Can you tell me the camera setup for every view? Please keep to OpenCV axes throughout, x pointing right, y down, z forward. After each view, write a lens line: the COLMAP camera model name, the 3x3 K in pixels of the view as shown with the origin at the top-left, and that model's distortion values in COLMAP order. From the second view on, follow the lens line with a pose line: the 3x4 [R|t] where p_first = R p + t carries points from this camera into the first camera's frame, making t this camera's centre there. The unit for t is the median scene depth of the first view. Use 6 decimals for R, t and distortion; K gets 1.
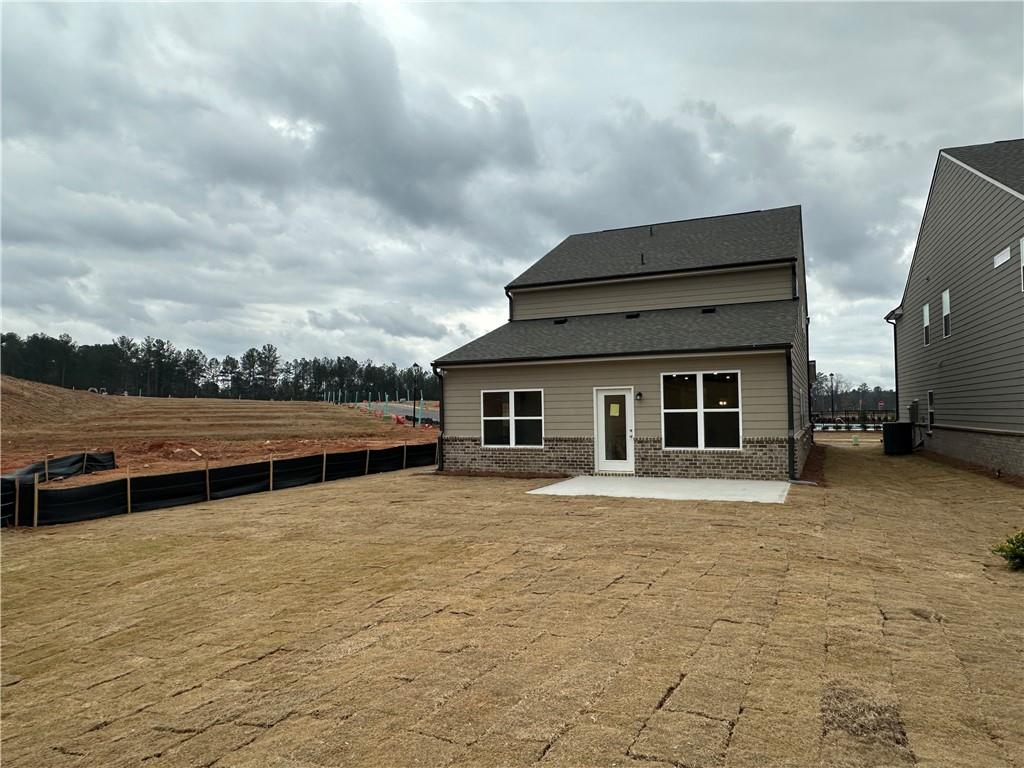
lens RADIAL K [[677.1, 0, 512.0], [0, 677.1, 384.0], [0, 0, 1]] dist [0.000000, 0.000409]
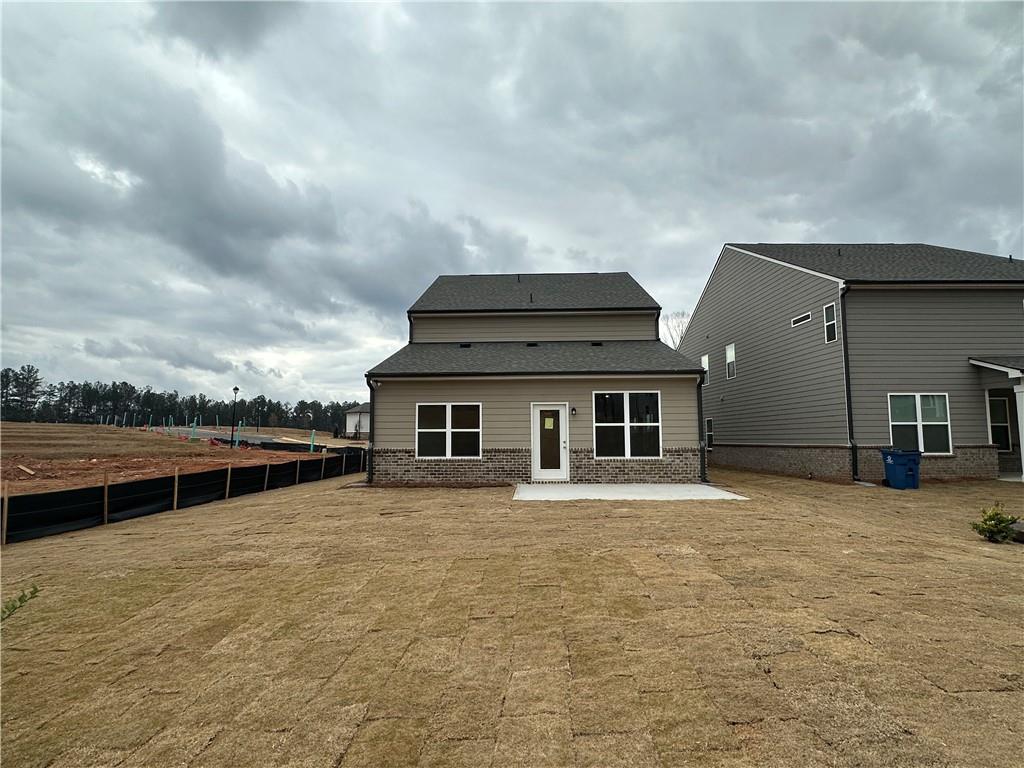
lens RADIAL K [[550.0, 0, 512.0], [0, 550.0, 384.0], [0, 0, 1]] dist [-0.000839, -0.000075]
pose [[0.923872, 0.048439, 0.379623, -0.238534], [-0.025189, 0.997503, -0.065979, 0.033303], [-0.381871, 0.051394, 0.922786, 0.182044]]
